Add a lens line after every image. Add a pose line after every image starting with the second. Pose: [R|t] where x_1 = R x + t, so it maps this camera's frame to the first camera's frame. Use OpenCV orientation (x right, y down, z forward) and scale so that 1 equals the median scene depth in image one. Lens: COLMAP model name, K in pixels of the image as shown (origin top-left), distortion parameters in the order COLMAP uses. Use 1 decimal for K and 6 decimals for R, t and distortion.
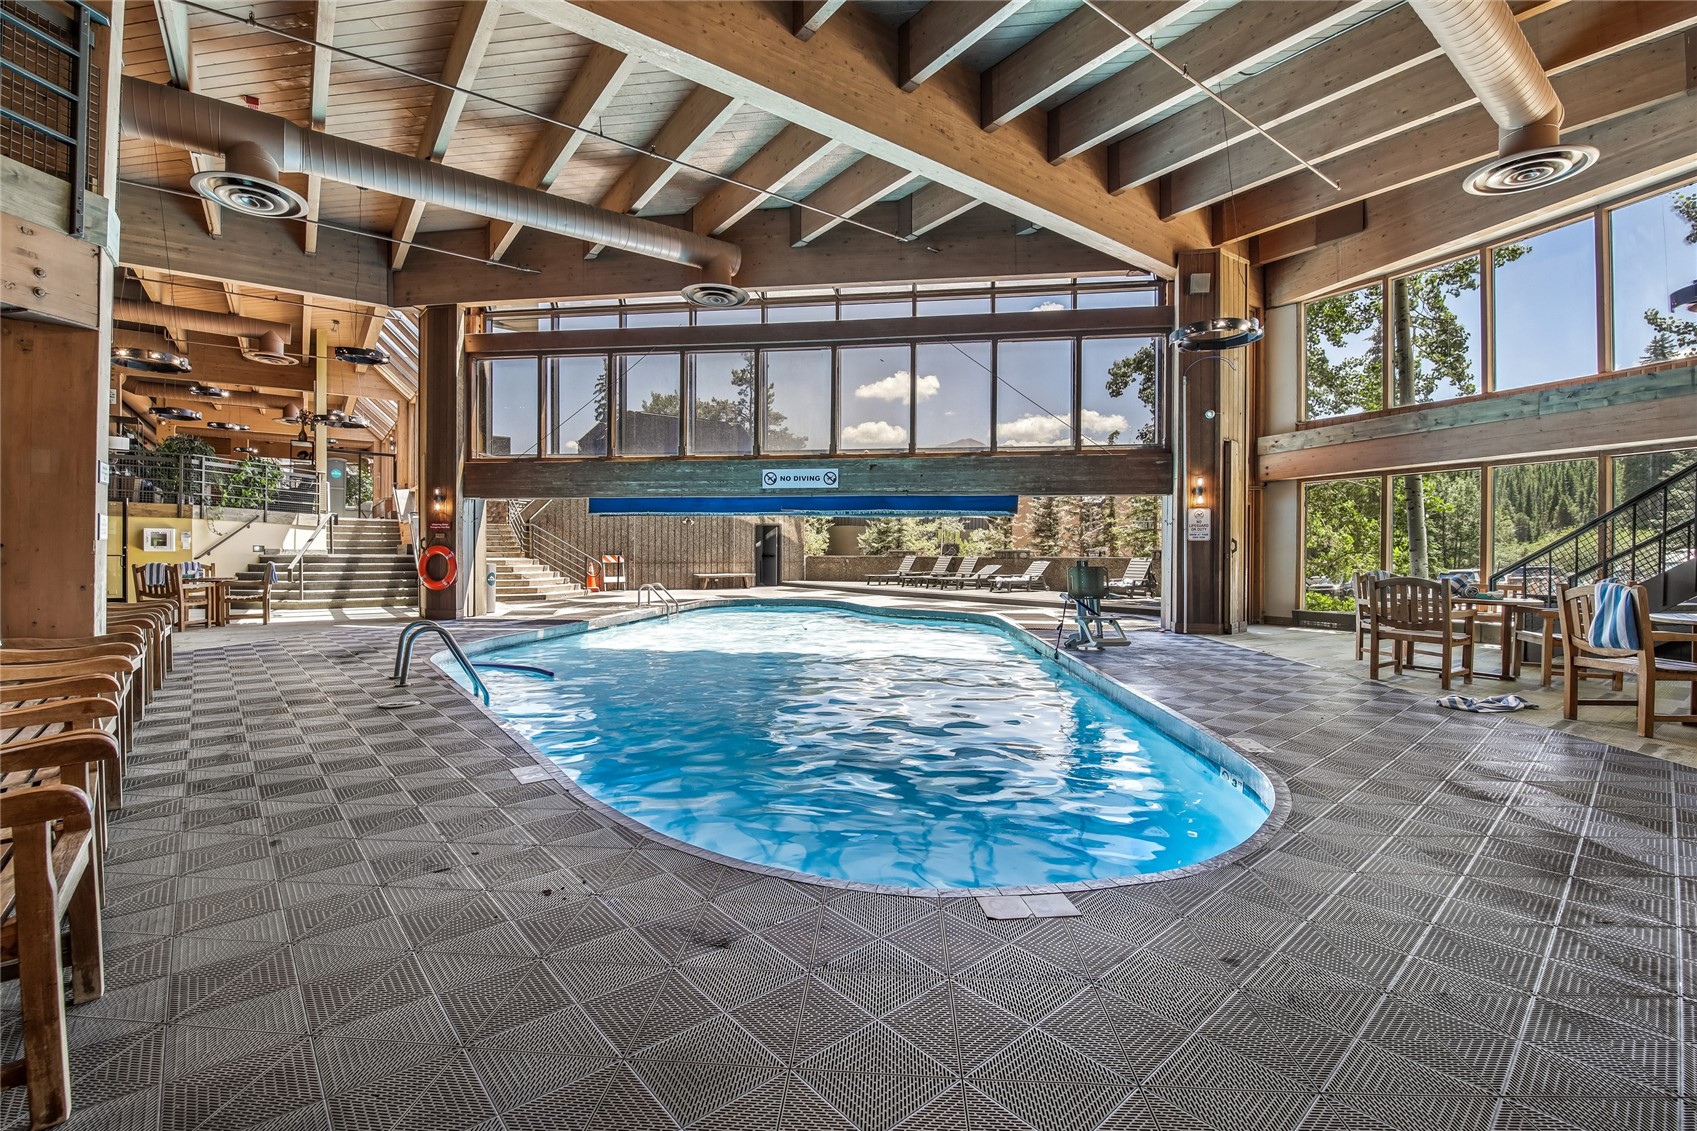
lens RADIAL K [[732.3, 0, 848.2], [0, 732.3, 559.4], [0, 0, 1]] dist [0.000367, 0.000066]
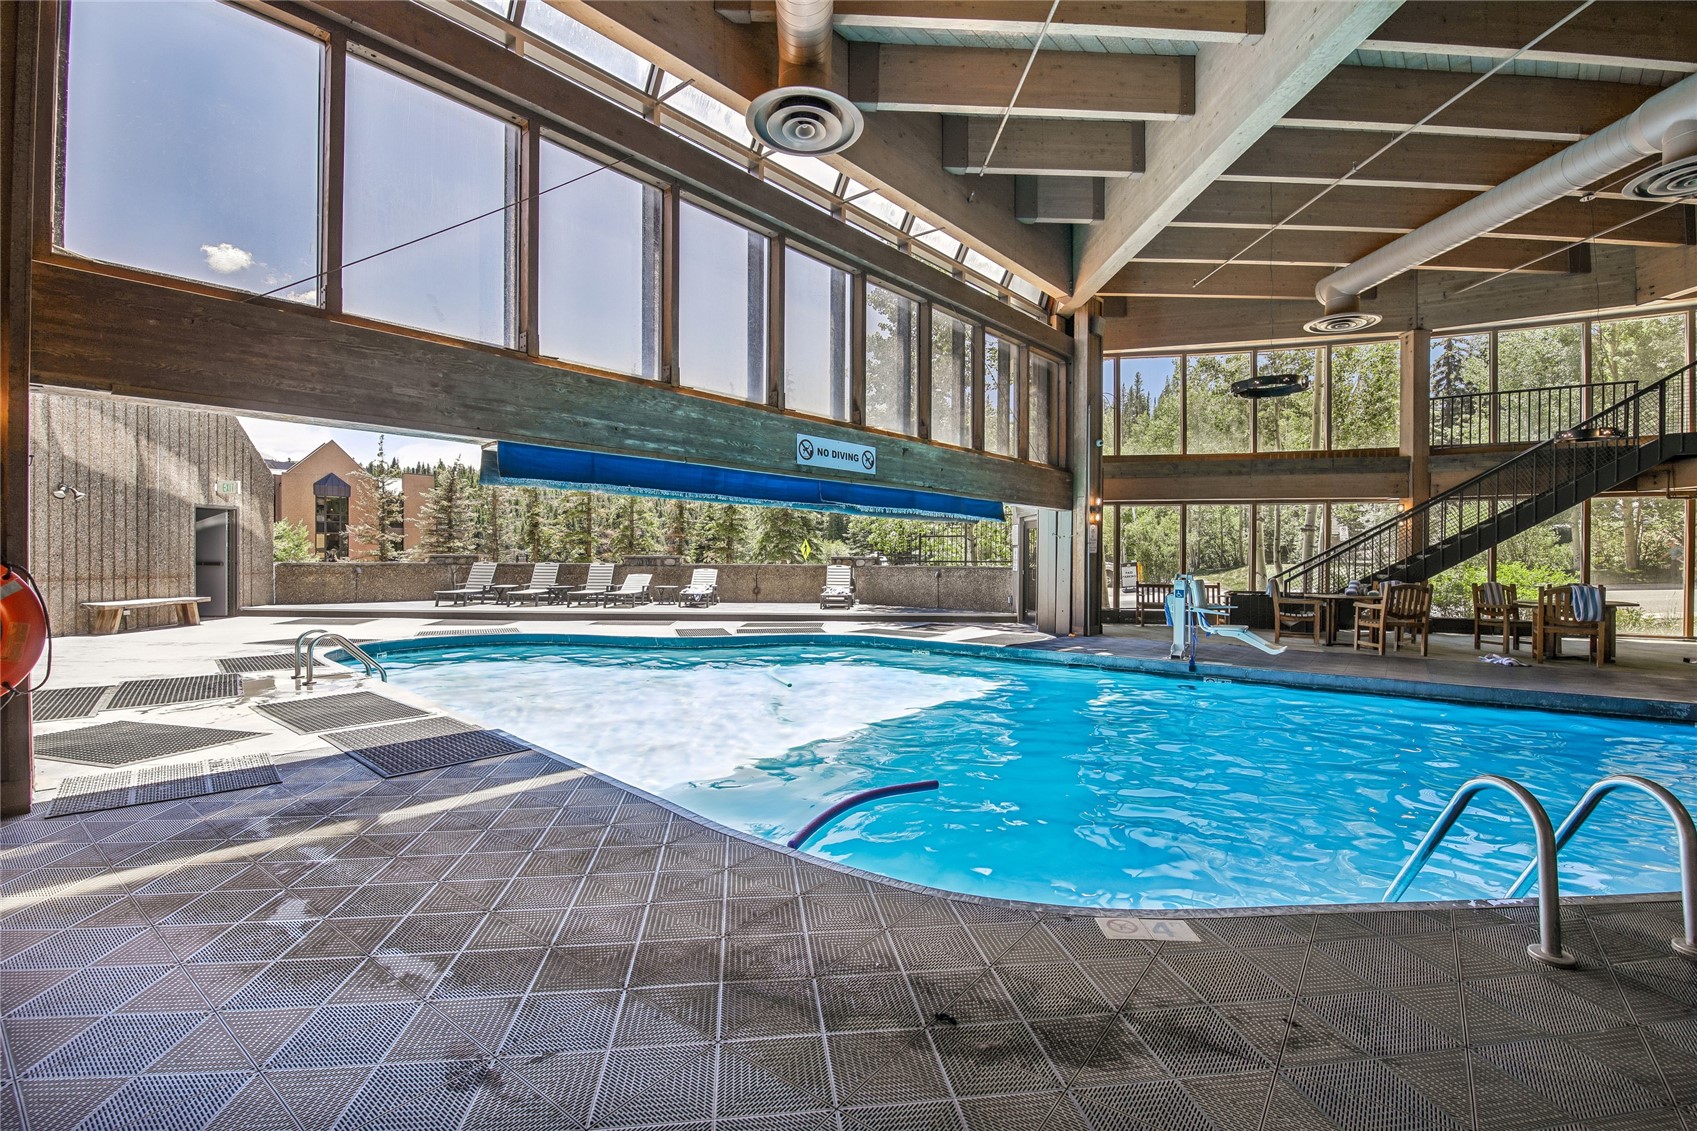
lens RADIAL K [[732.3, 0, 848.2], [0, 732.3, 558.7], [0, 0, 1]] dist [0.000367, 0.000066]
pose [[0.571358, 0.000422, 0.820701, -0.593796], [0.000891, 0.999999, -0.001134, -0.014709], [-0.820700, 0.001379, 0.571357, 0.594681]]
